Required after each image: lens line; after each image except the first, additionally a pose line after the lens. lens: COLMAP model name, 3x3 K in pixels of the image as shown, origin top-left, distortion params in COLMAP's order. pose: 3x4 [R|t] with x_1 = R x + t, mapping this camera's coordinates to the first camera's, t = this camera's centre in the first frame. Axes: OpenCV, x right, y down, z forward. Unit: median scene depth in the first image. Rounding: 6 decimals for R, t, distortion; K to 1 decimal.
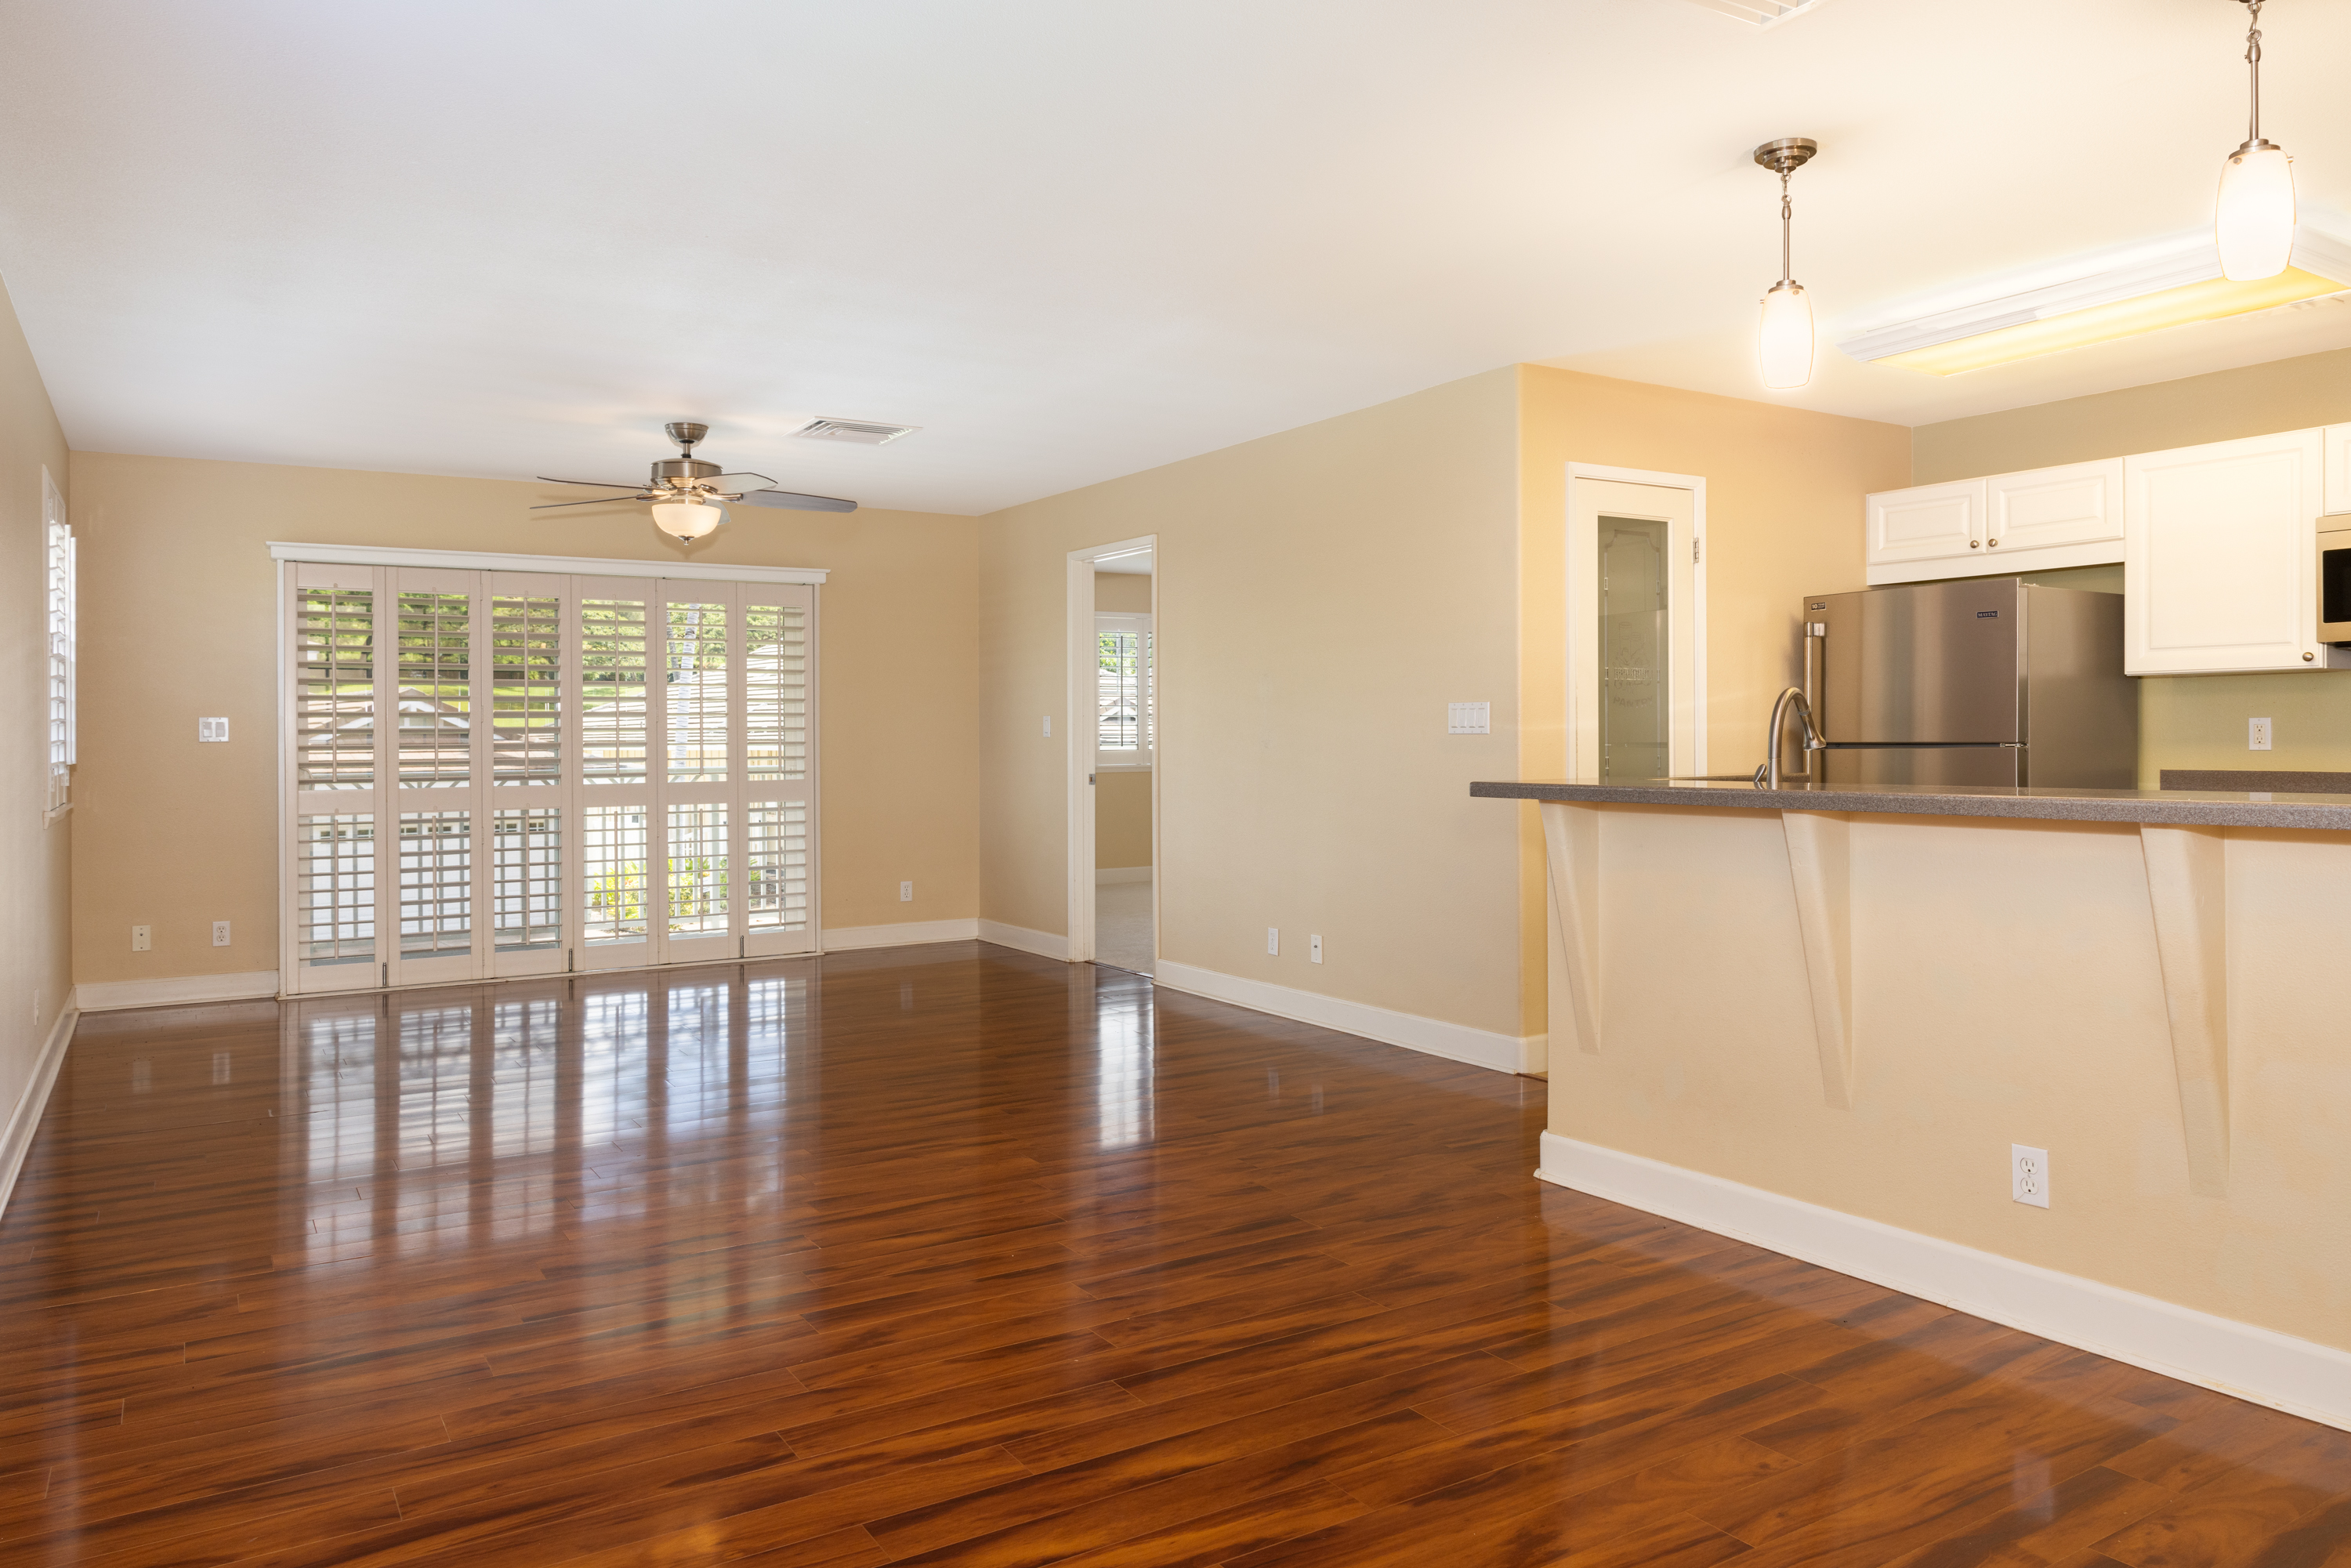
lens RADIAL K [[1592.4, 0, 1181.3], [0, 1592.4, 727.4], [0, 0, 1]] dist [-0.002352, 0.001708]
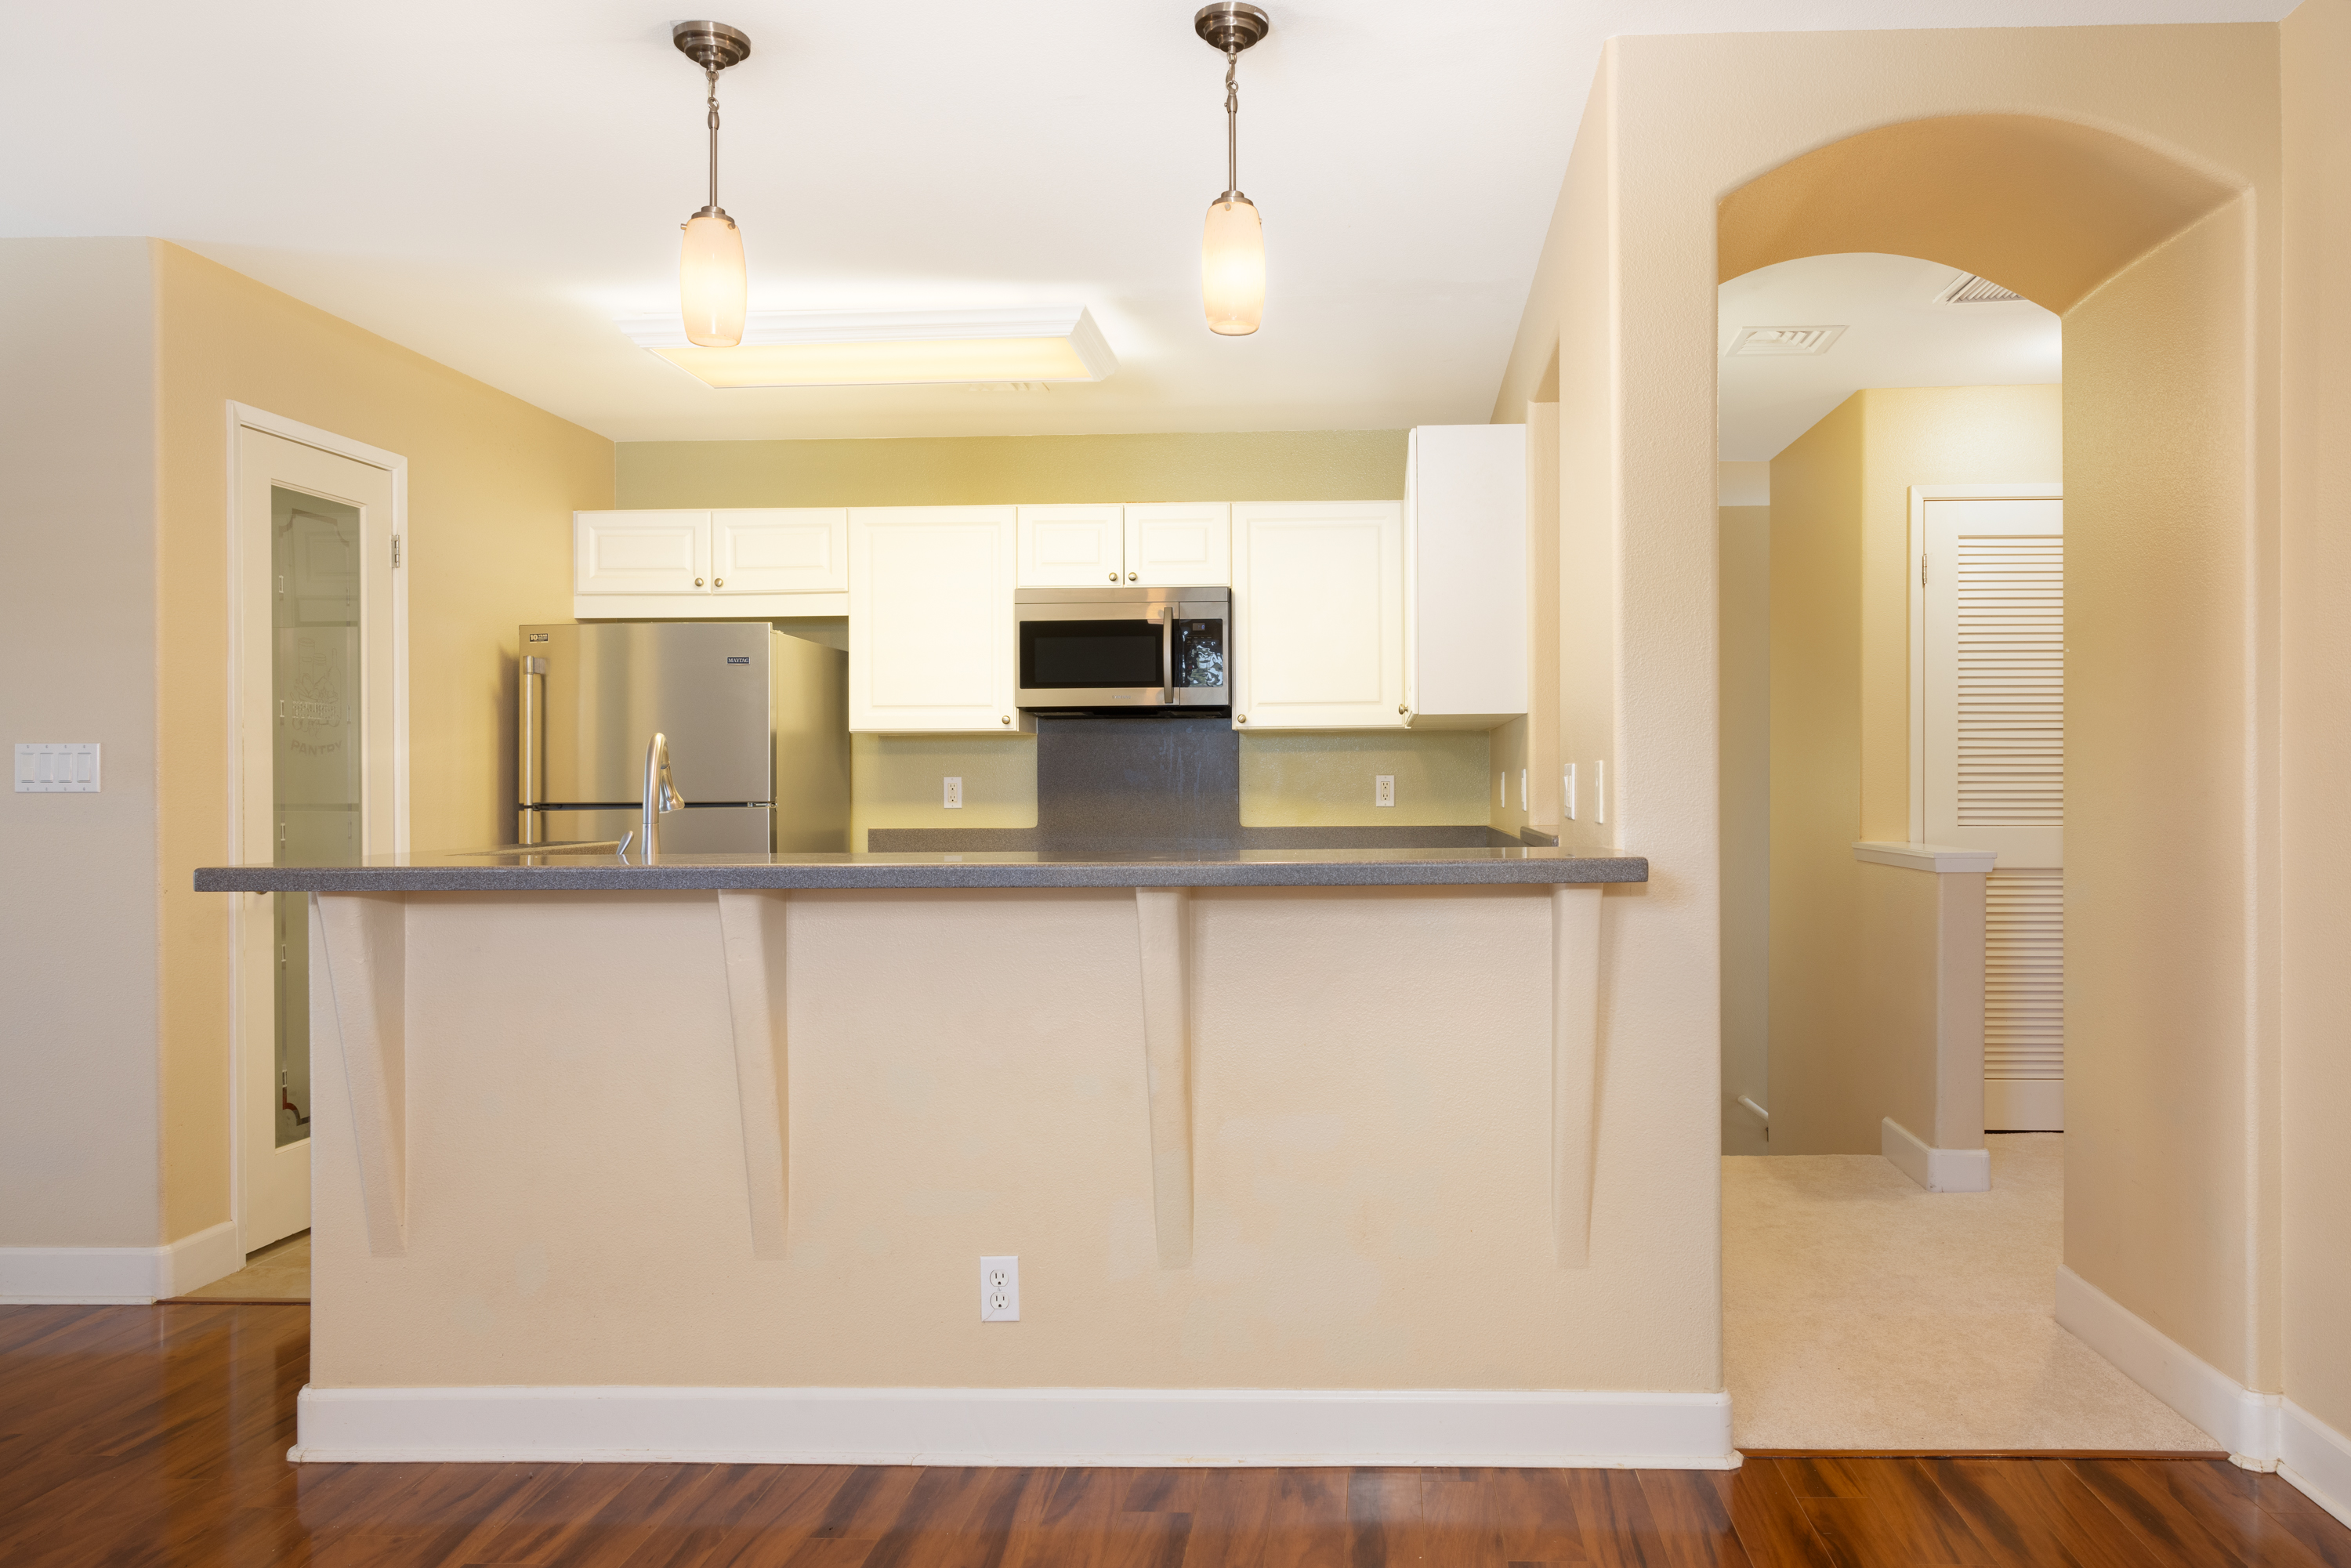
lens RADIAL K [[1618.4, 0, 1175.6], [0, 1618.4, 794.8], [0, 0, 1]] dist [0.006159, -0.001210]
pose [[0.577045, 0.000160, 0.816713, -0.101403], [-0.004056, 0.999988, 0.002670, 0.001640], [-0.816703, -0.004854, 0.577038, 0.269164]]
